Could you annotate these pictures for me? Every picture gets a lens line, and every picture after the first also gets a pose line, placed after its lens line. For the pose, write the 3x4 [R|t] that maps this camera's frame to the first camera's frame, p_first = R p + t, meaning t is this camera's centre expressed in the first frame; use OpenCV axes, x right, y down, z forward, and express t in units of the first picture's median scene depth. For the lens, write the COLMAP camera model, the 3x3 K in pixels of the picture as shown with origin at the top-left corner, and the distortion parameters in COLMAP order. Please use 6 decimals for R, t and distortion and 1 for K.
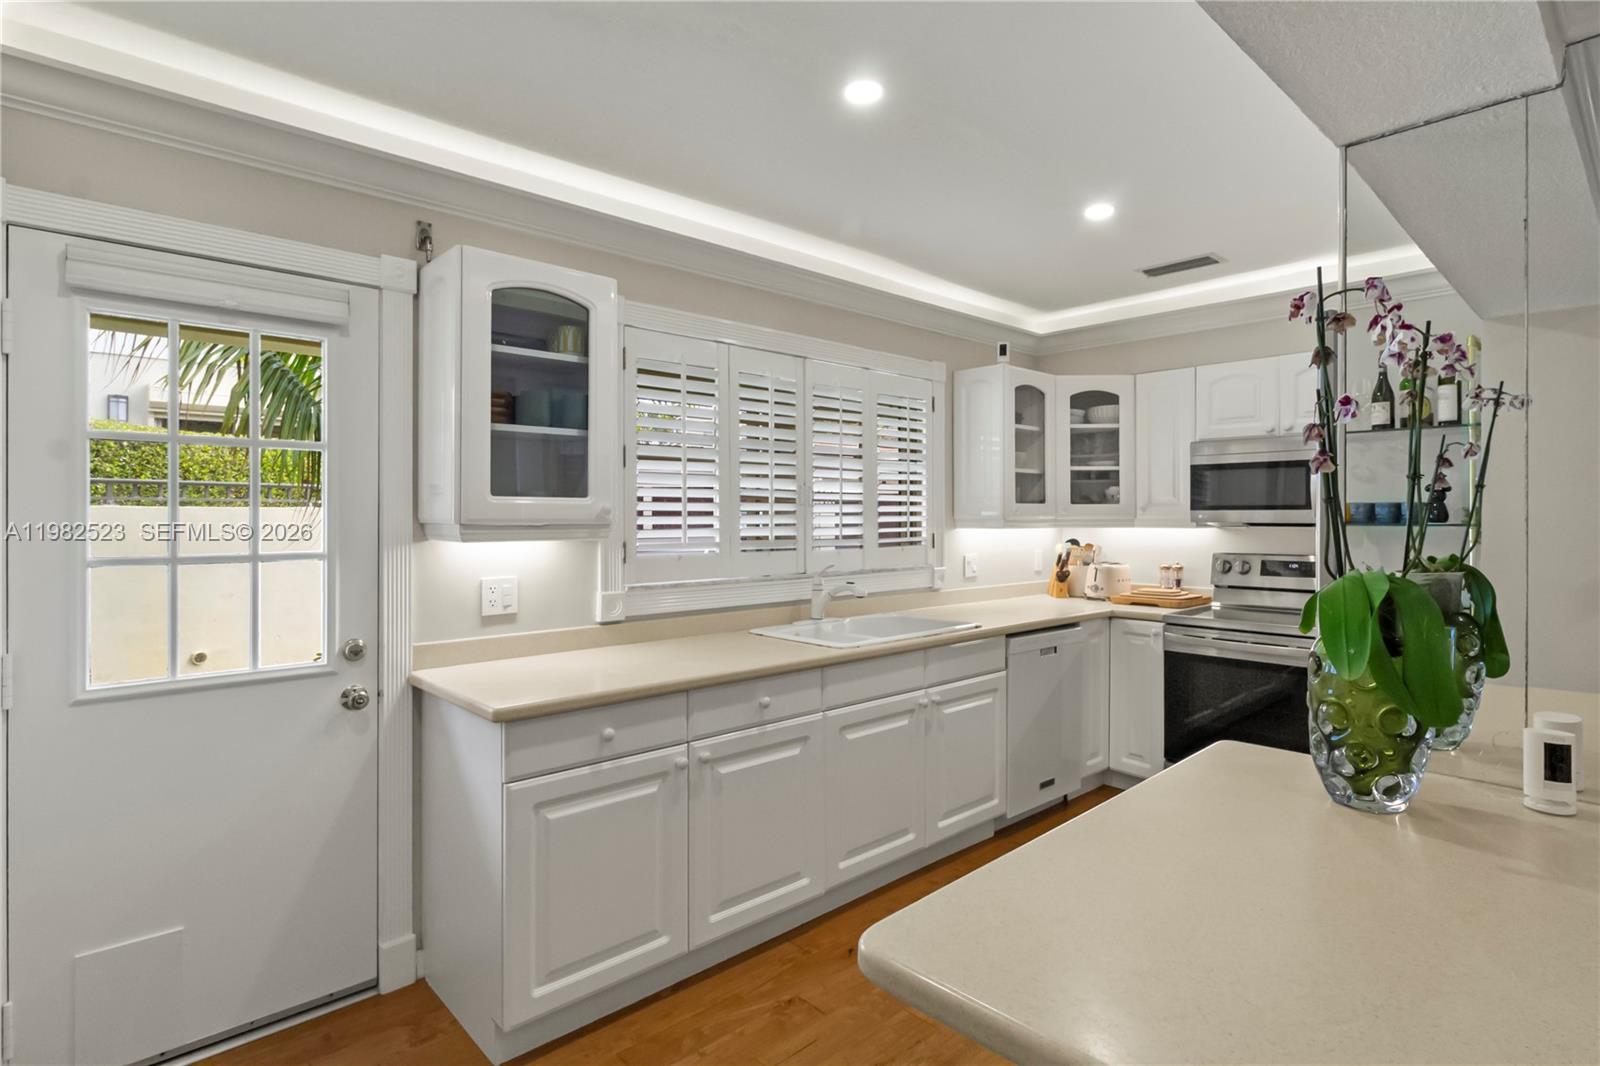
lens RADIAL K [[823.1, 0, 800.0], [0, 823.1, 533.0], [0, 0, 1]] dist [-0.000170, -0.000008]
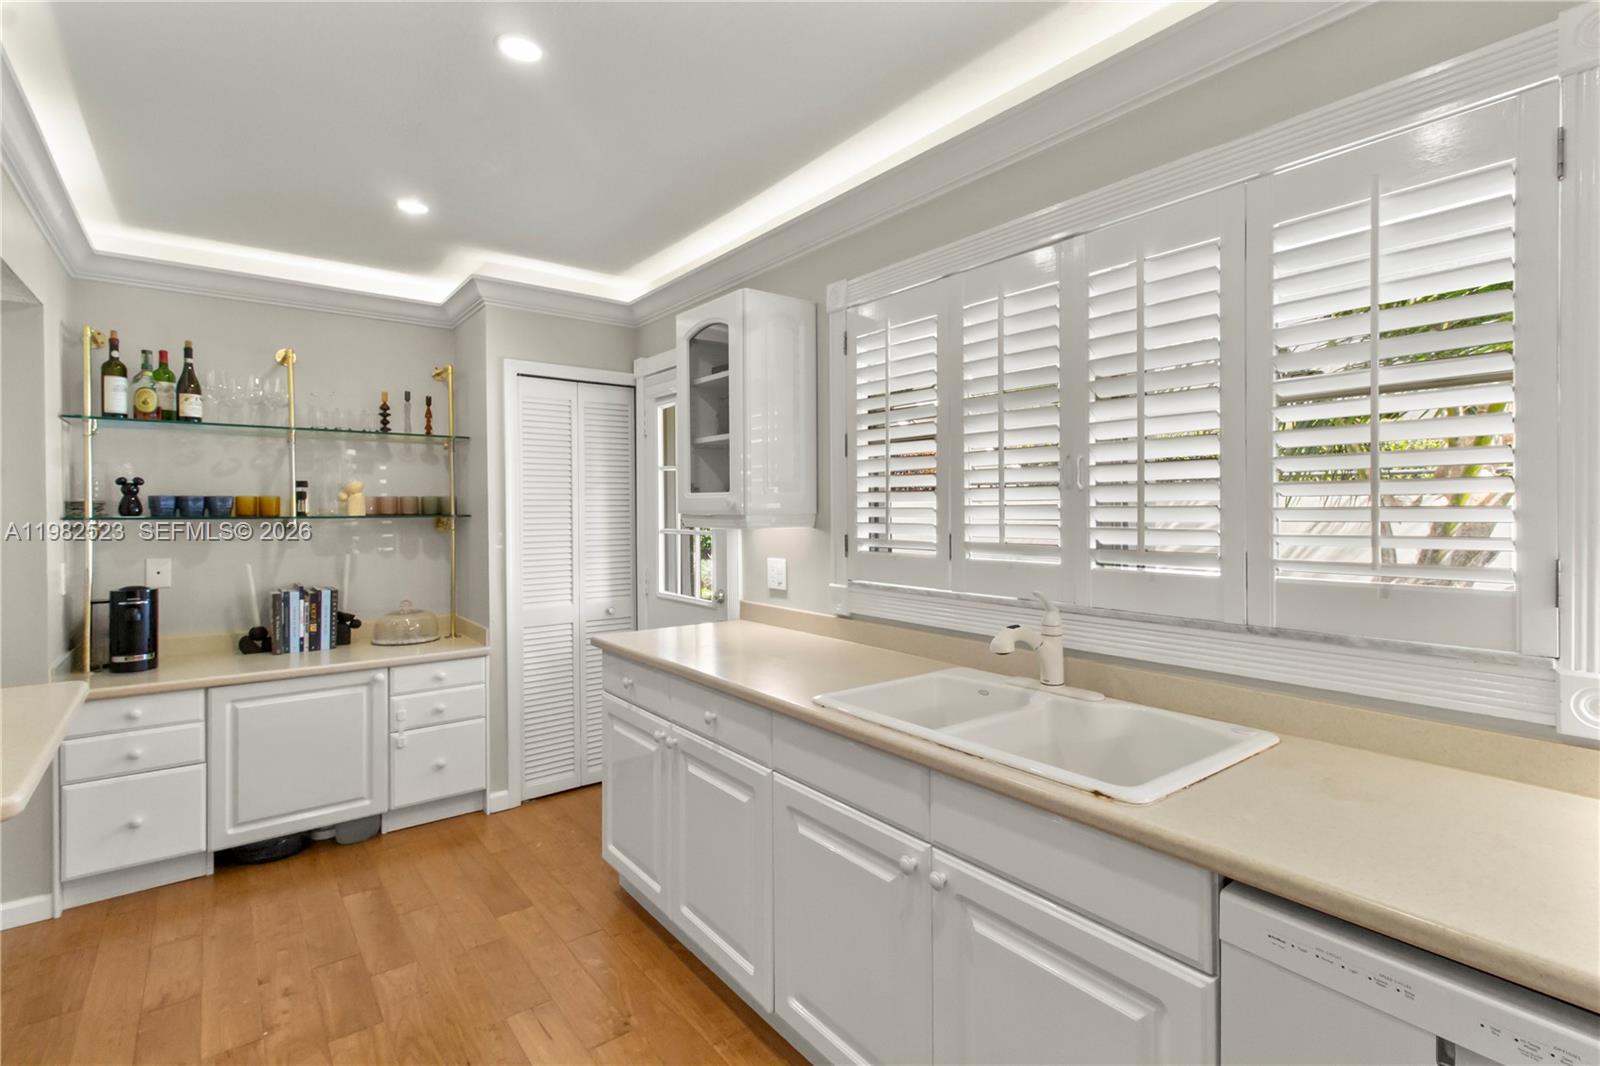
lens RADIAL K [[741.3, 0, 802.2], [0, 741.3, 507.3], [0, 0, 1]] dist [0.000258, -0.000010]
pose [[-0.077724, 0.002276, -0.996972, 0.630878], [-0.013423, 0.999904, 0.003330, -0.023252], [0.996885, 0.013642, -0.077686, 0.966913]]
